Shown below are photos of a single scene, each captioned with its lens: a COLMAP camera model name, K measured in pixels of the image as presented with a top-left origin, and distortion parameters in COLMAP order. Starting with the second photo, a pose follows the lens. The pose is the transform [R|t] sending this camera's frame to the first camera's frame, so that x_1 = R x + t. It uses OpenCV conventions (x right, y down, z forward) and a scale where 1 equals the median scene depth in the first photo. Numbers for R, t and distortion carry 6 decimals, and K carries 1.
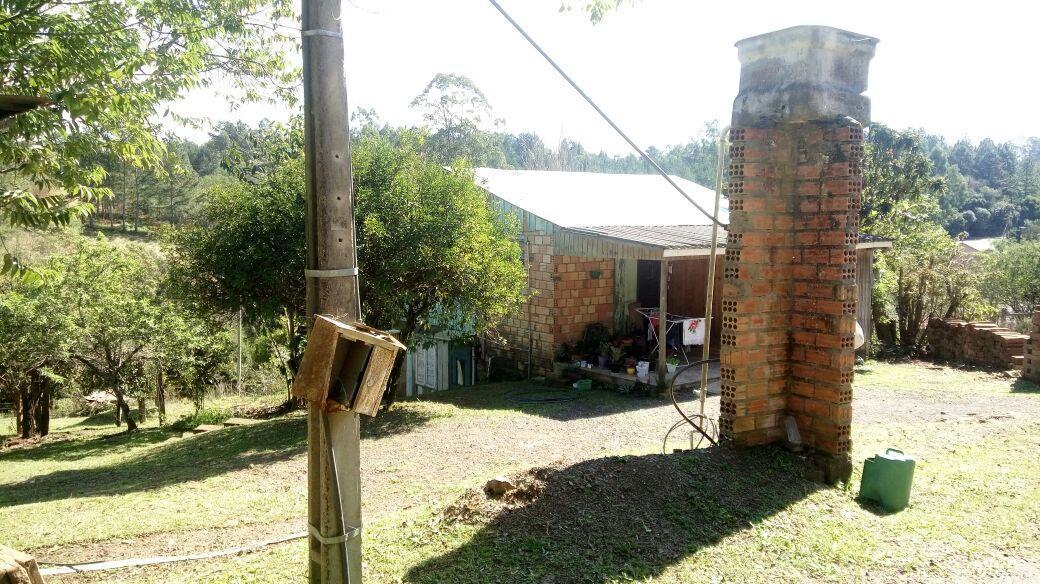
lens RADIAL K [[814.8, 0, 524.7], [0, 814.8, 293.0], [0, 0, 1]] dist [0.107066, -0.133426]
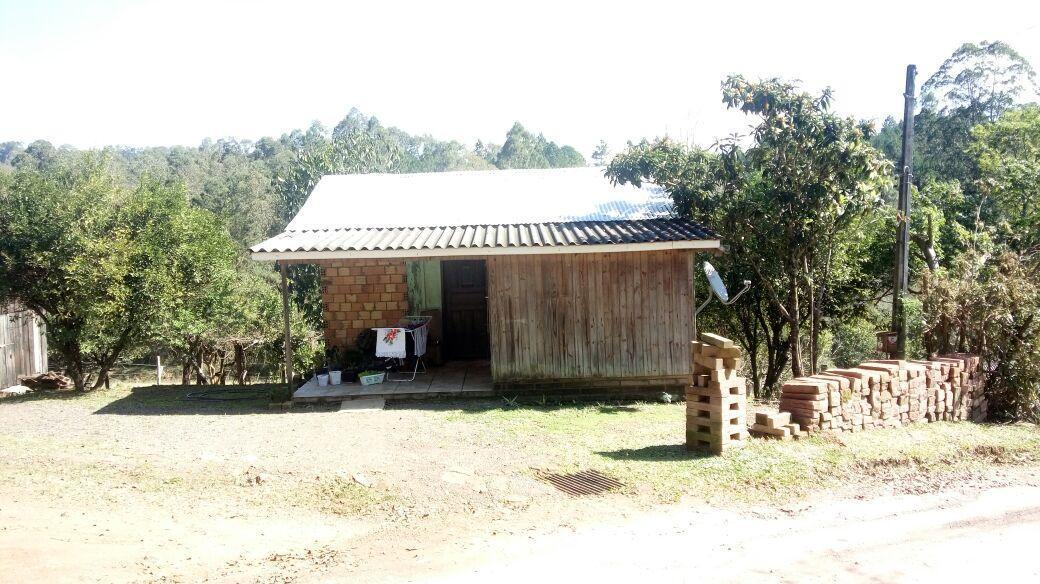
lens RADIAL K [[814.8, 0, 513.7], [0, 814.8, 294.1], [0, 0, 1]] dist [0.107066, -0.133426]
pose [[0.749622, 0.022338, -0.661489, 0.835117], [-0.025377, 0.999665, 0.005000, -0.013602], [0.661379, 0.013038, 0.749938, 0.378605]]
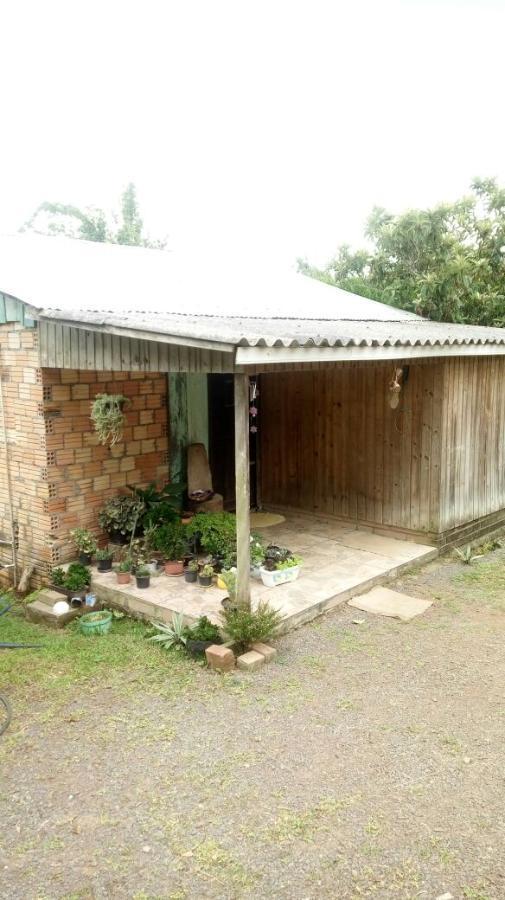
lens RADIAL K [[705.1, 0, 248.7], [0, 705.1, 452.6], [0, 0, 1]] dist [0.107066, -0.133426]
pose [[0.990349, -0.035090, 0.134080, 0.099330], [0.027543, 0.997952, 0.057736, -0.014261], [-0.135831, -0.053486, 0.989287, 0.494312]]
